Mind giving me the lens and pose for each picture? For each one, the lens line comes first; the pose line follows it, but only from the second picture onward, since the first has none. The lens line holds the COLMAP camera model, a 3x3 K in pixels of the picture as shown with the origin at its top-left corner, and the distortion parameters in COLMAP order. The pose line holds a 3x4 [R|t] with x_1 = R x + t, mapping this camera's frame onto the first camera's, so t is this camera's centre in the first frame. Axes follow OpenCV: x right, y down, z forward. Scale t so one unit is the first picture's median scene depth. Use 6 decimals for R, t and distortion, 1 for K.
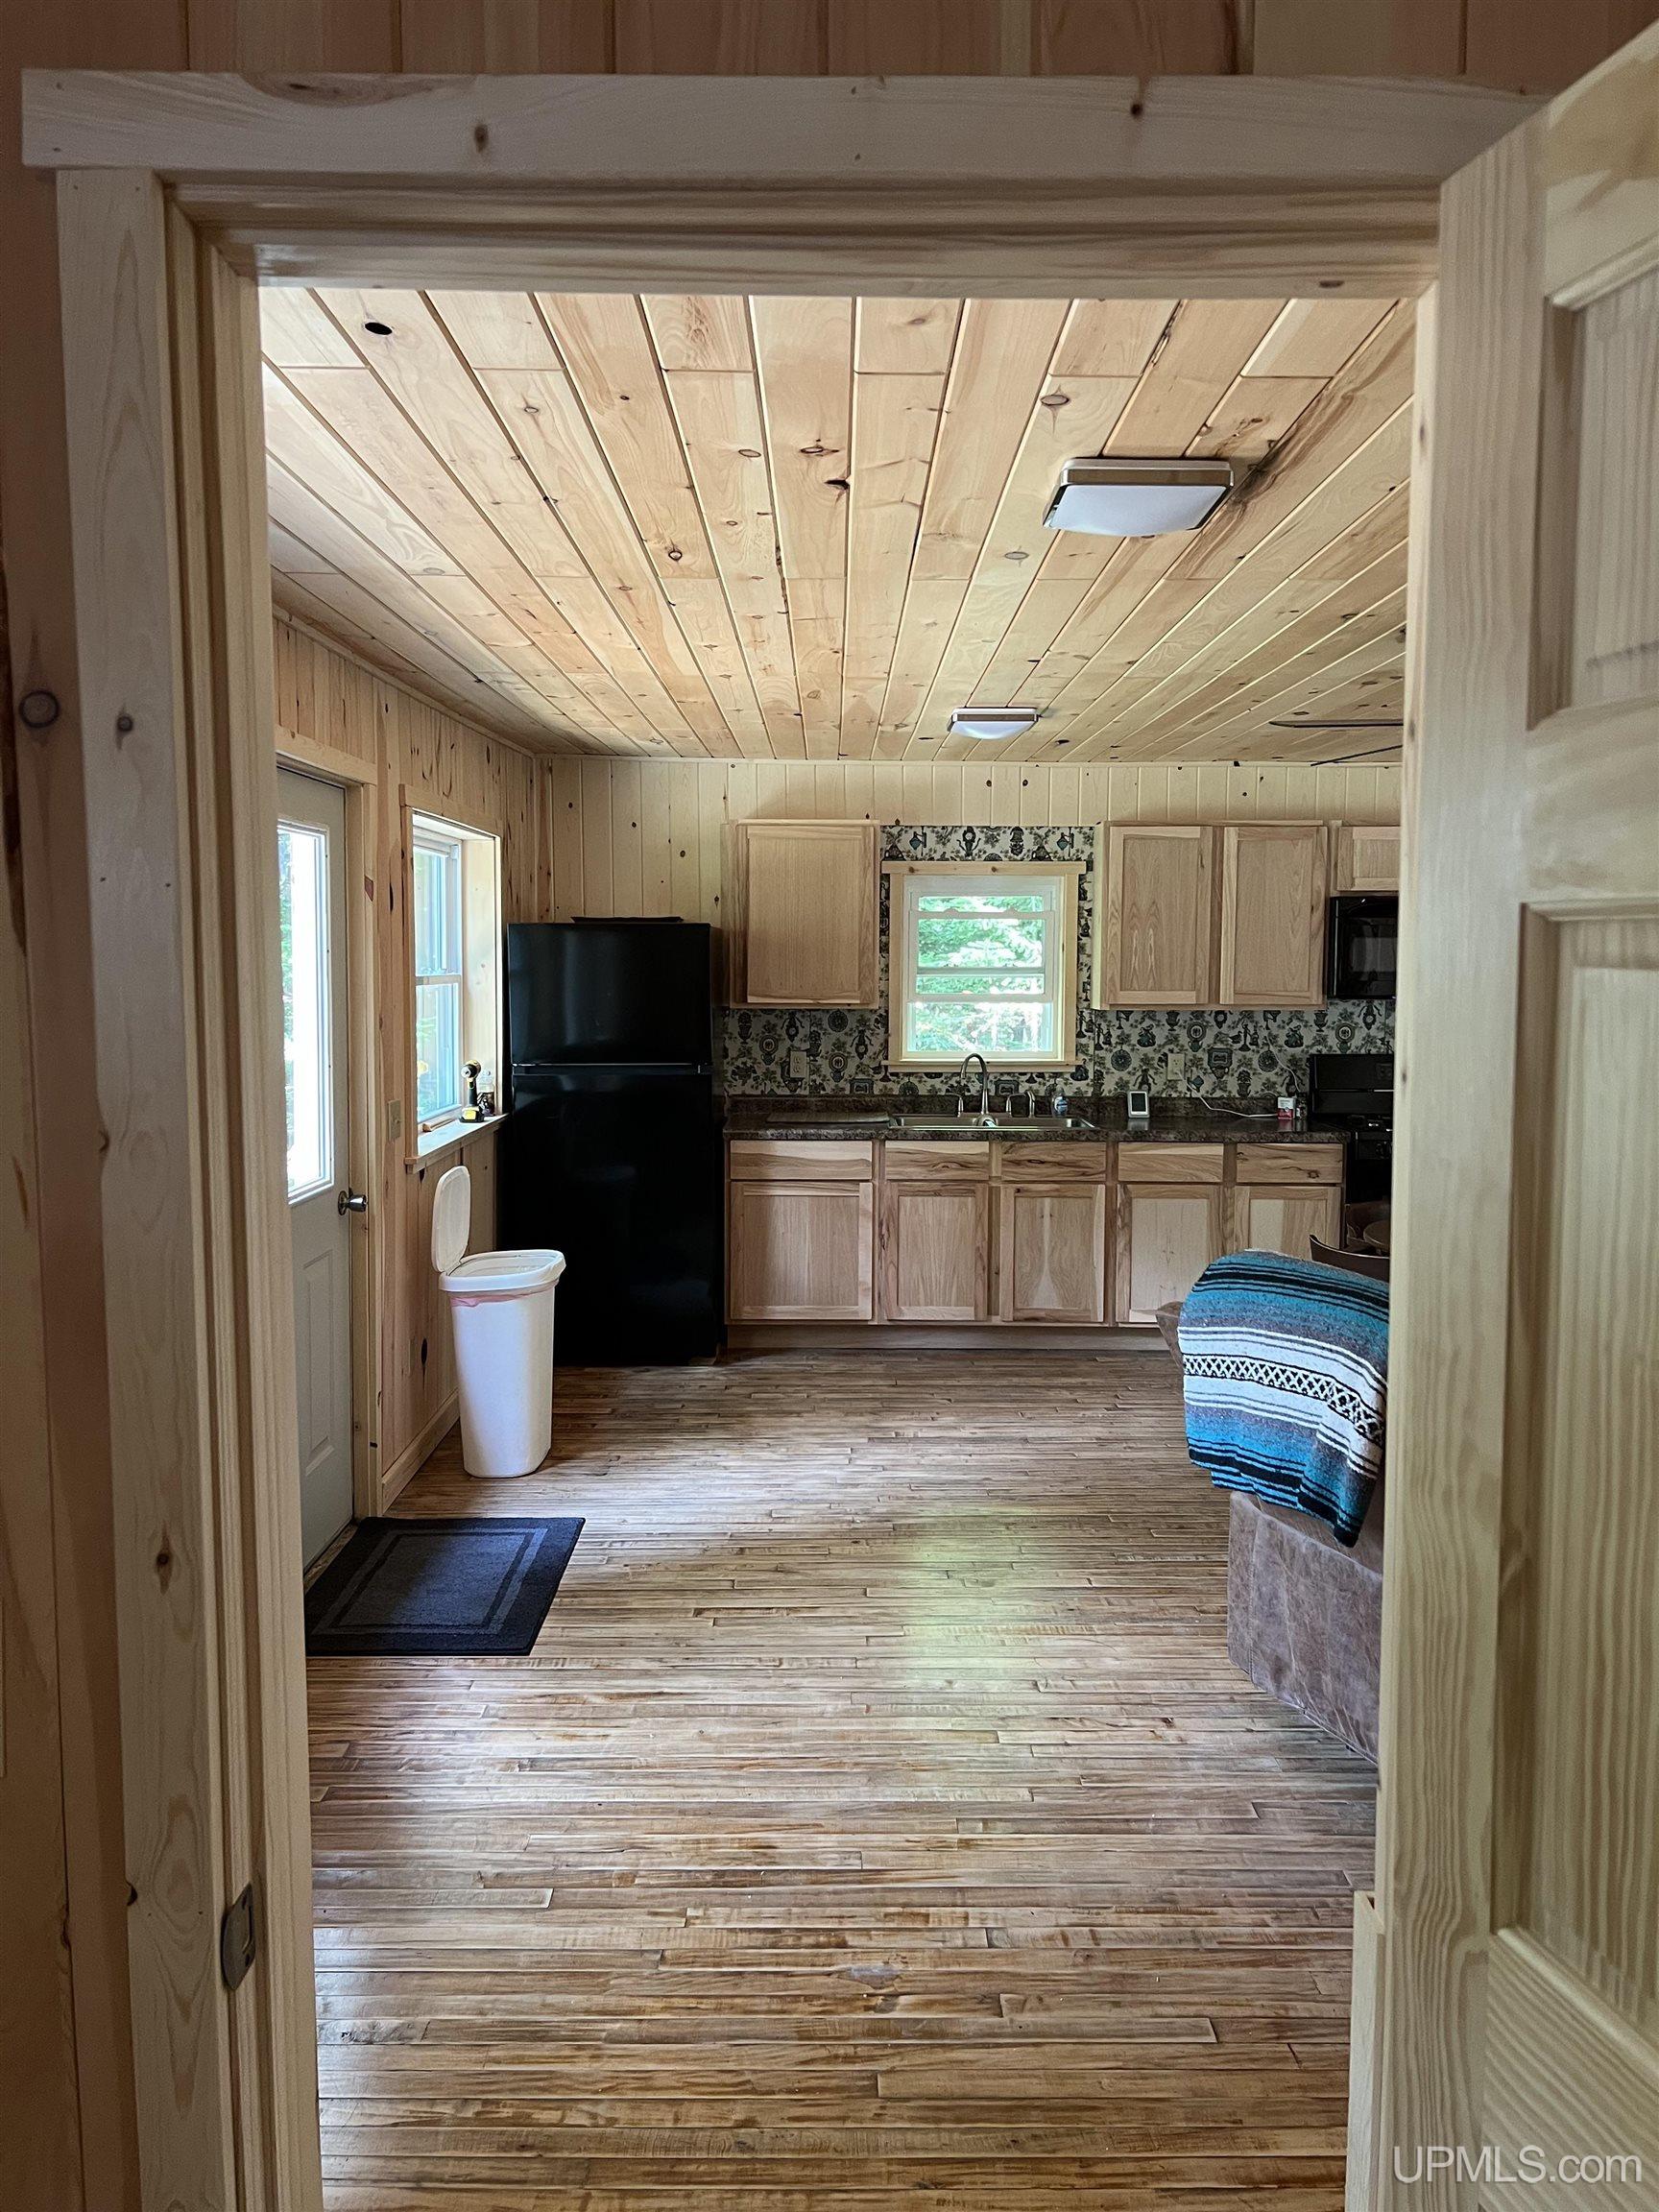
lens RADIAL K [[1652.6, 0, 829.5], [0, 1652.6, 1106.0], [0, 0, 1]] dist [0.111811, -0.230696]
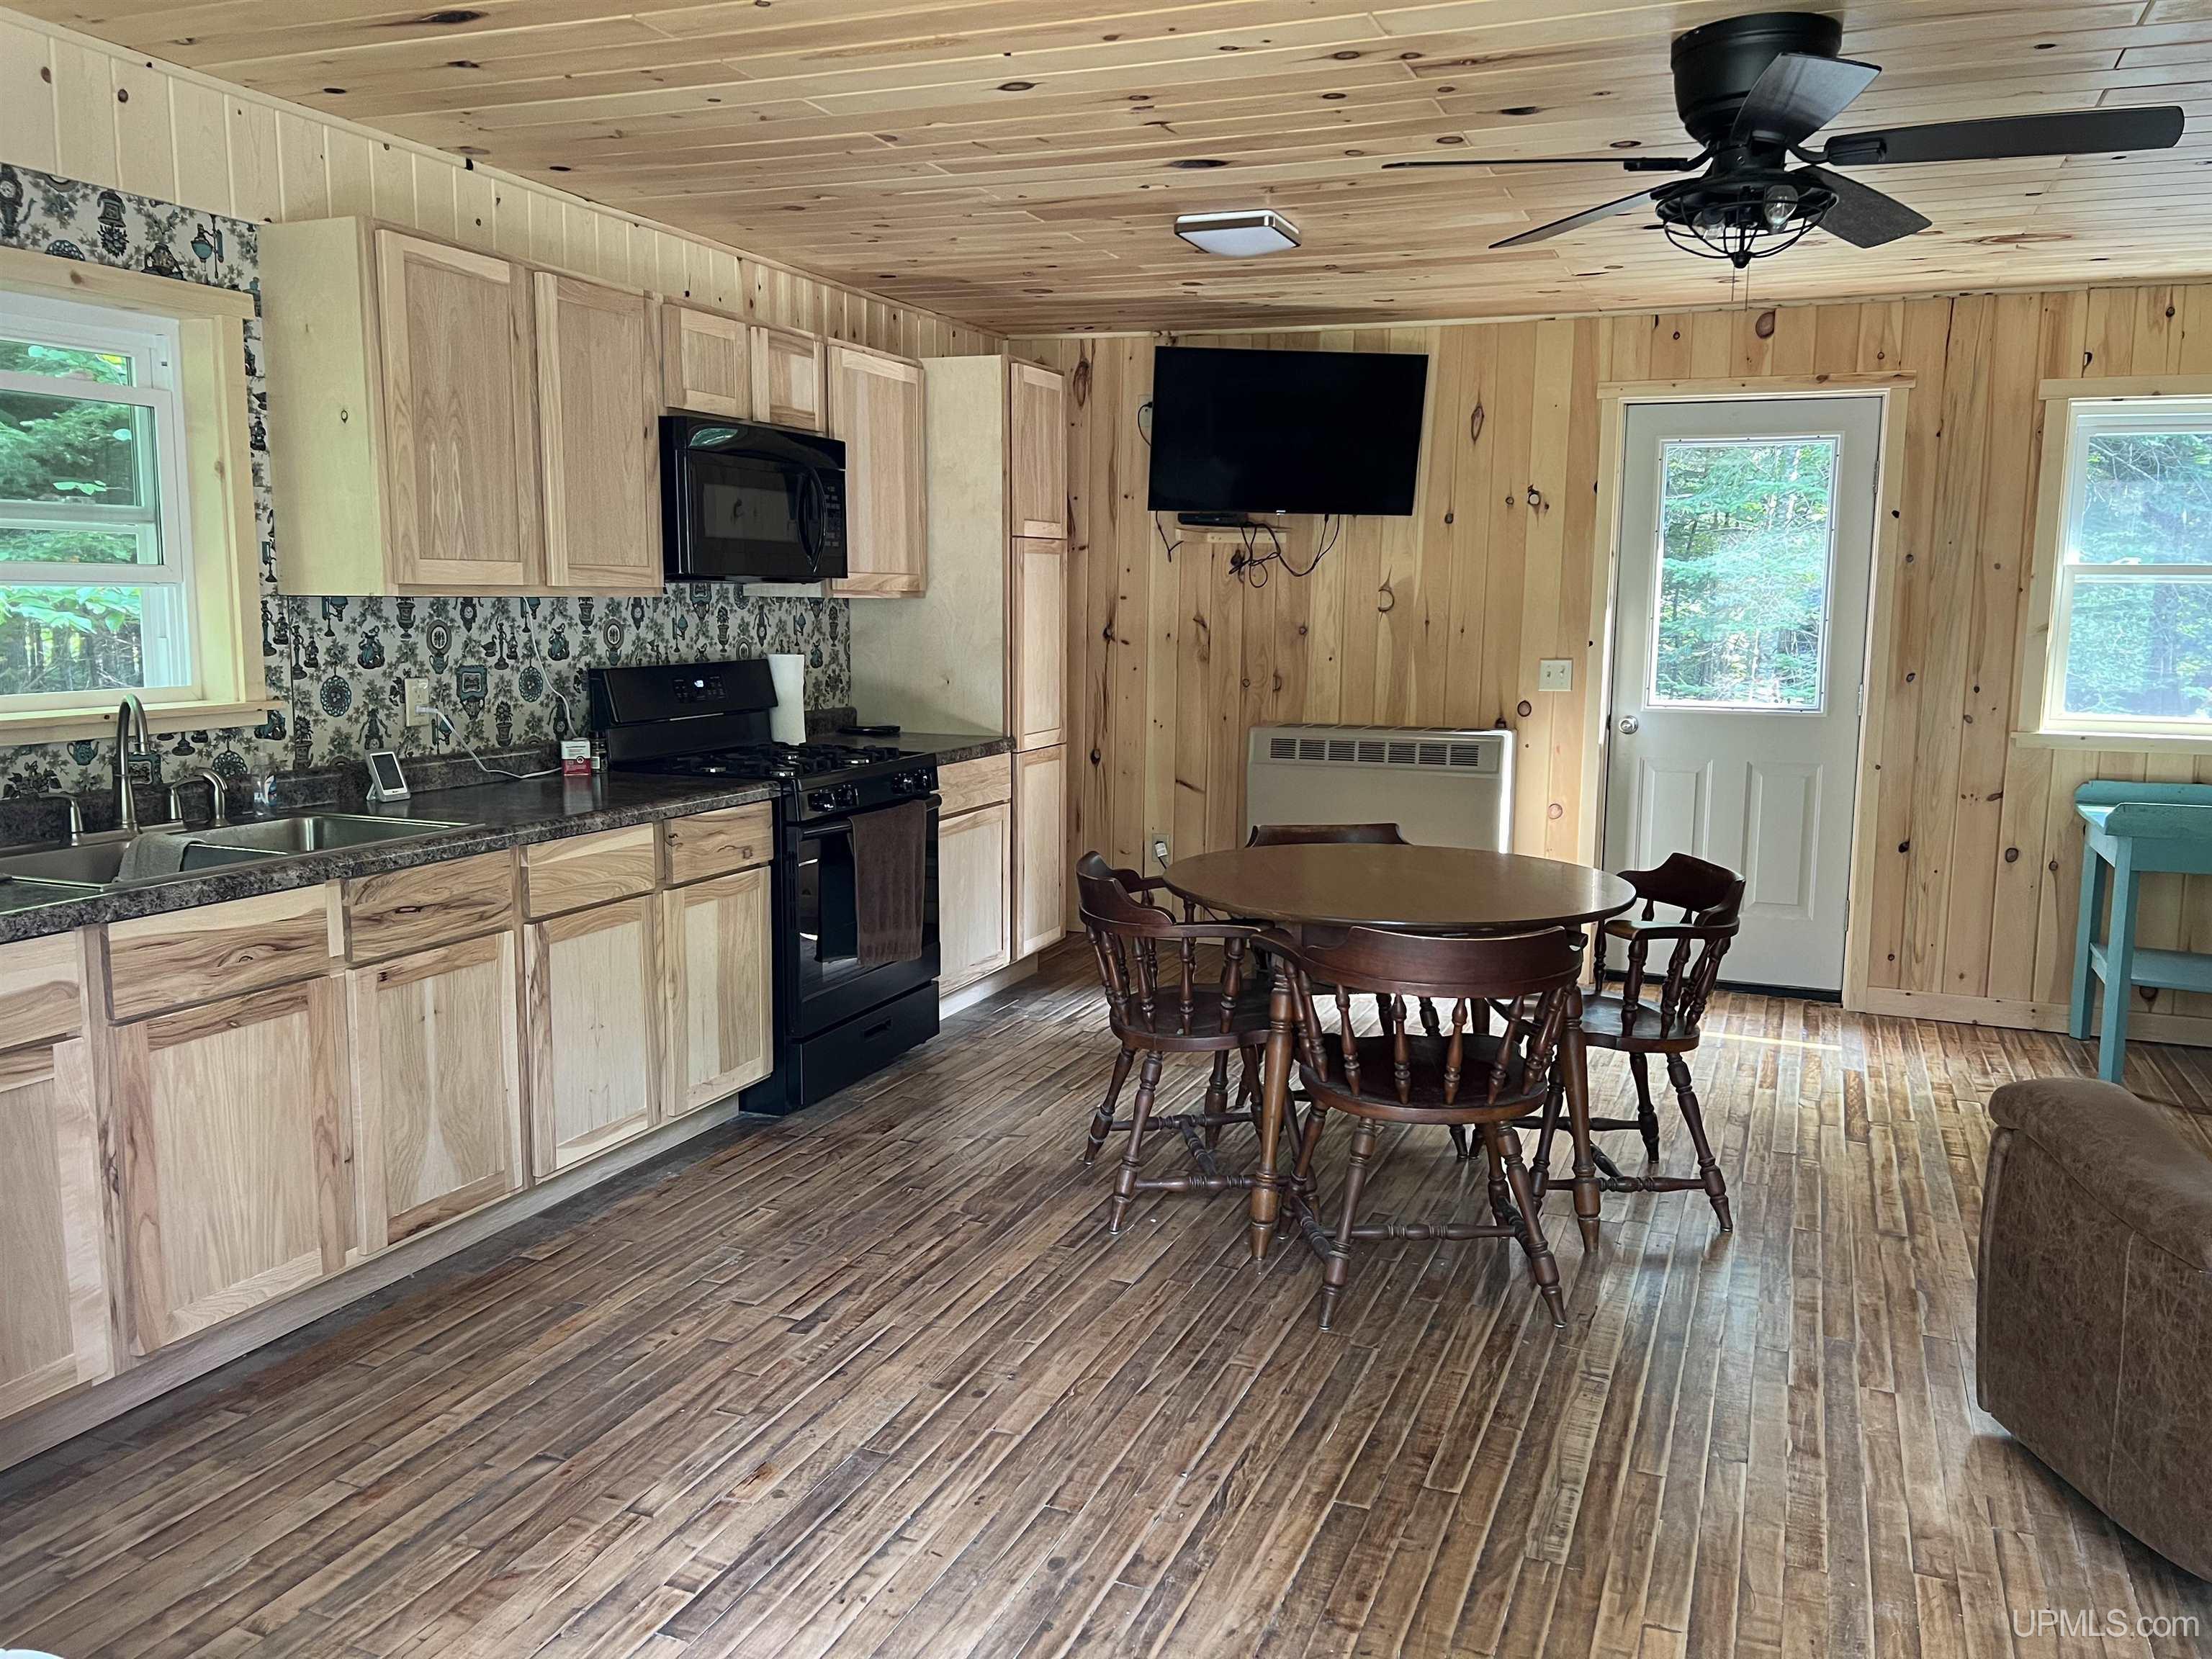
lens RADIAL K [[1663.3, 0, 1108.0], [0, 1663.3, 821.0], [0, 0, 1]] dist [0.064055, -0.067492]
pose [[0.375635, -0.126261, 0.918127, -0.228359], [0.076577, 0.991517, 0.105023, -0.025763], [-0.923599, 0.030857, 0.382117, 0.579695]]
